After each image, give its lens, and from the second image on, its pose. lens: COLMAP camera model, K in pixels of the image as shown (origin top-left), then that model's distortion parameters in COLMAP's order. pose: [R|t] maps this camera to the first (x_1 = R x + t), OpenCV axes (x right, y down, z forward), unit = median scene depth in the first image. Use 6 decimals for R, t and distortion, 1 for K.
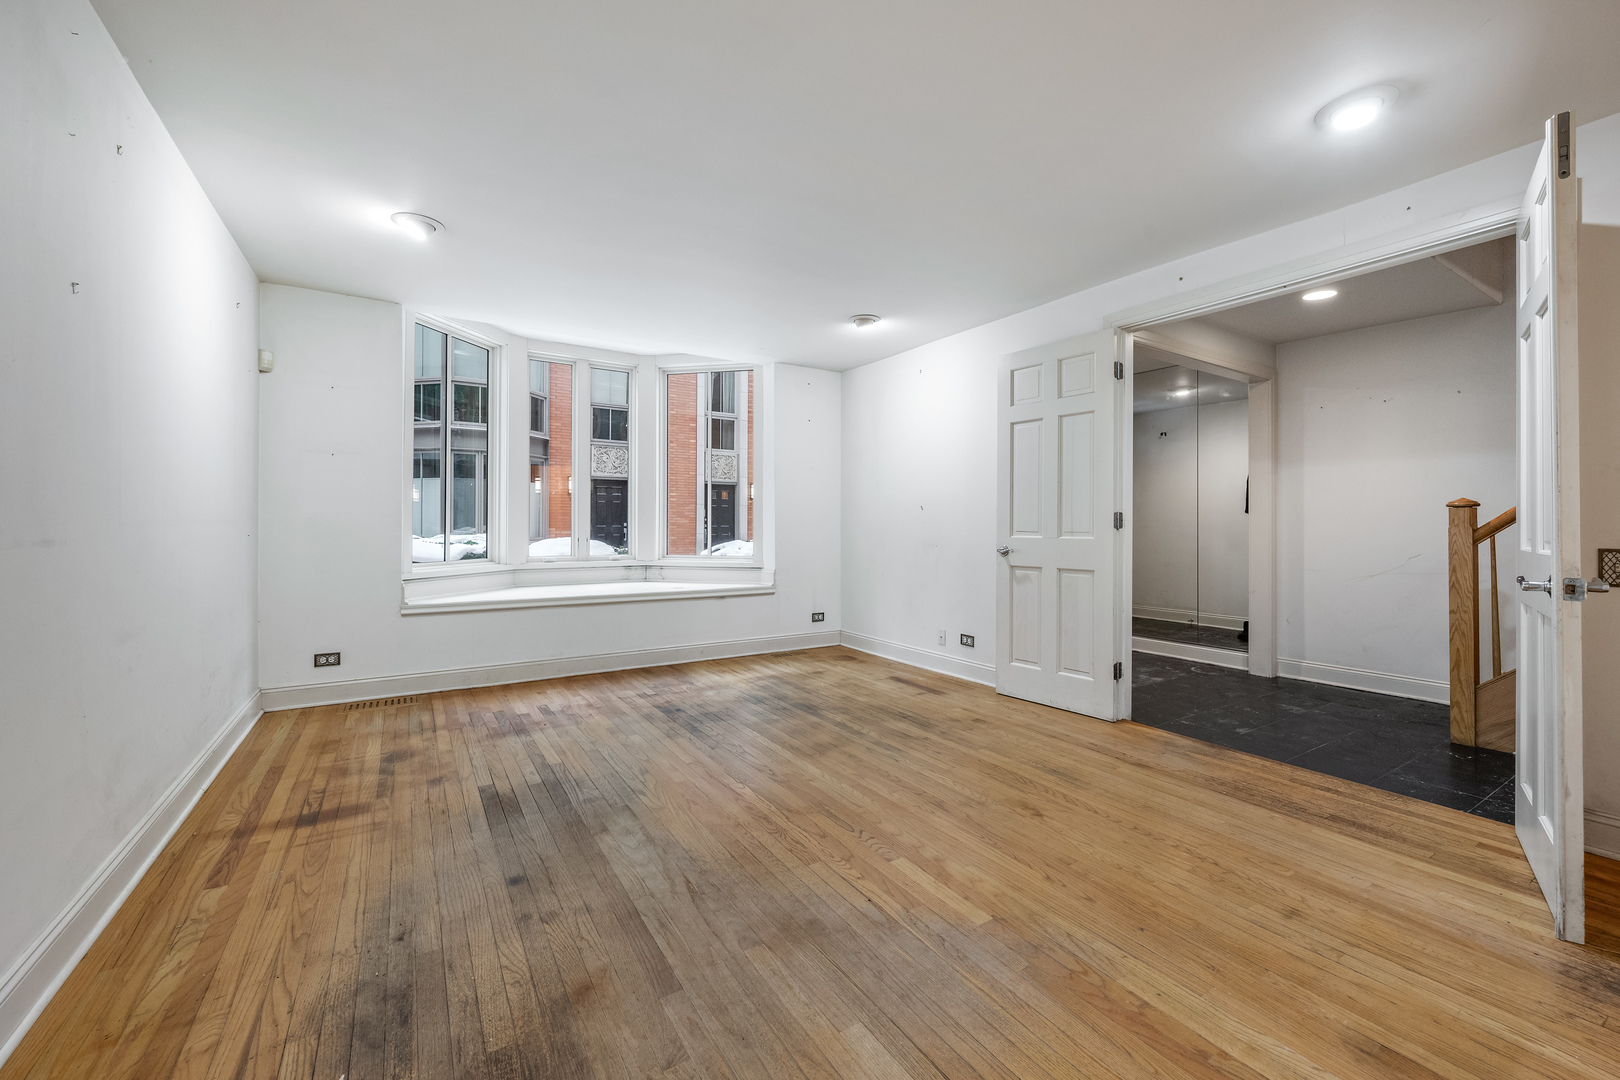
lens RADIAL K [[636.3, 0, 807.1], [0, 636.3, 538.6], [0, 0, 1]] dist [-0.001414, 0.000064]
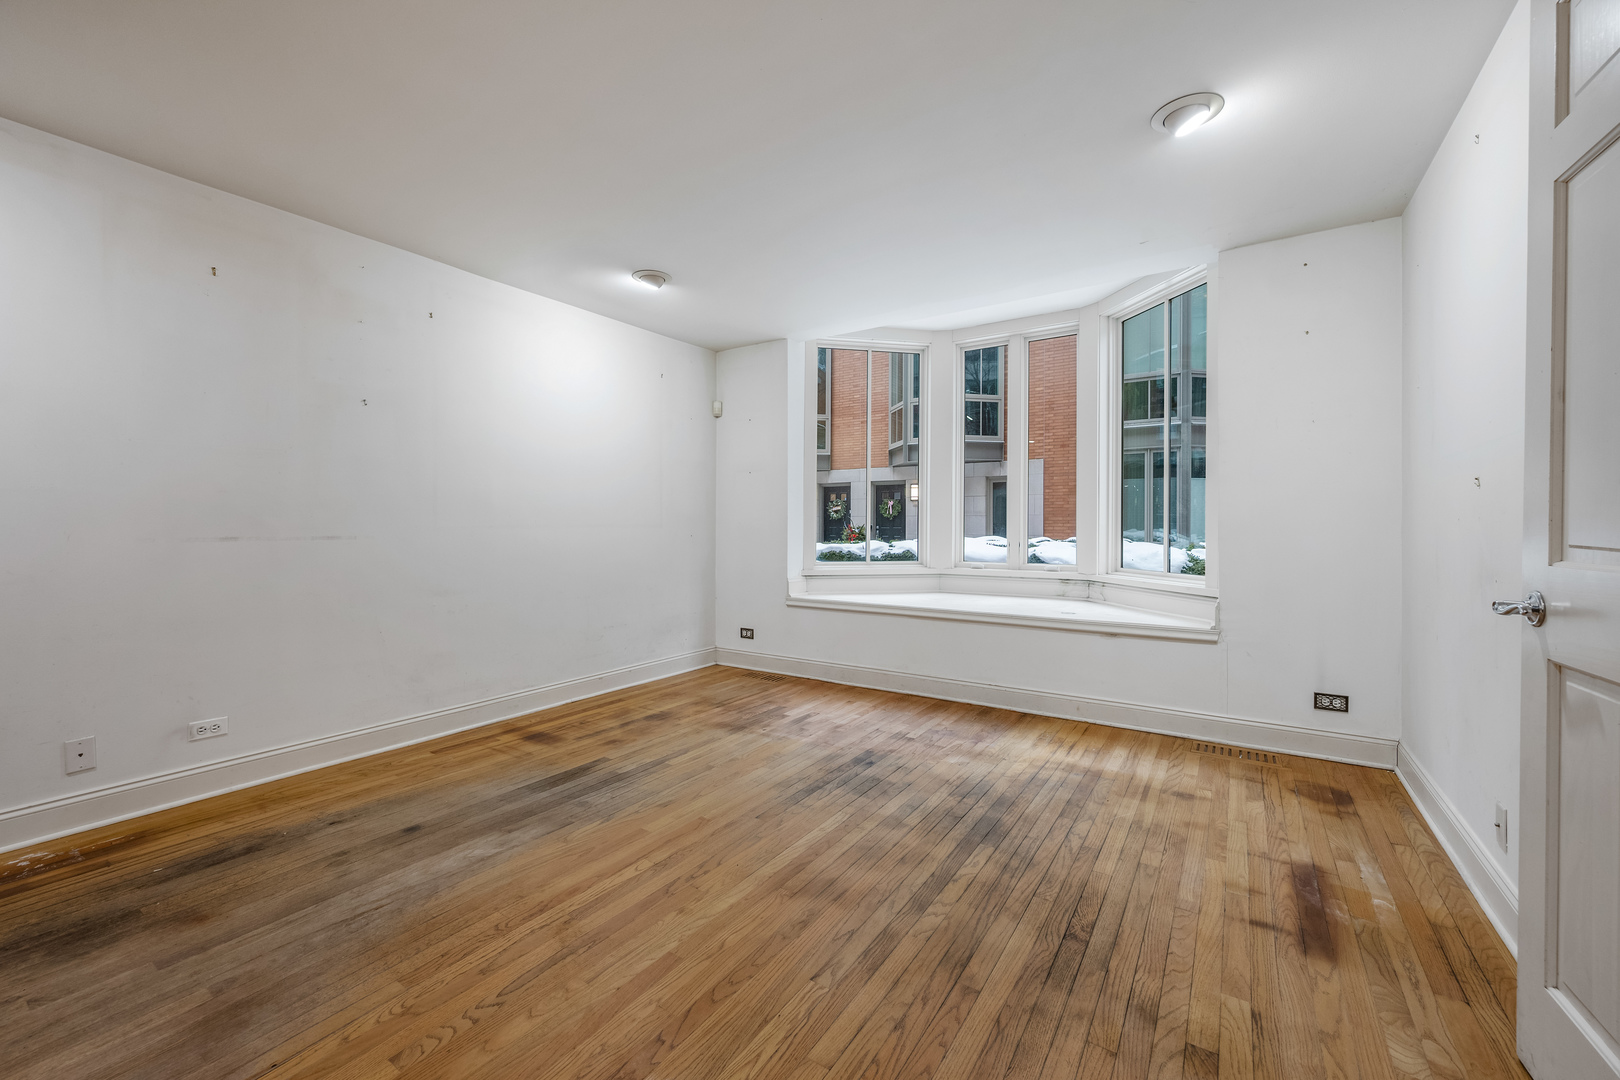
lens RADIAL K [[636.3, 0, 815.4], [0, 636.3, 530.4], [0, 0, 1]] dist [-0.001414, 0.000064]
pose [[0.424351, 0.002498, -0.905494, 0.587868], [-0.017836, 0.999825, -0.005600, -0.014572], [0.905322, 0.018527, 0.424321, 0.740022]]
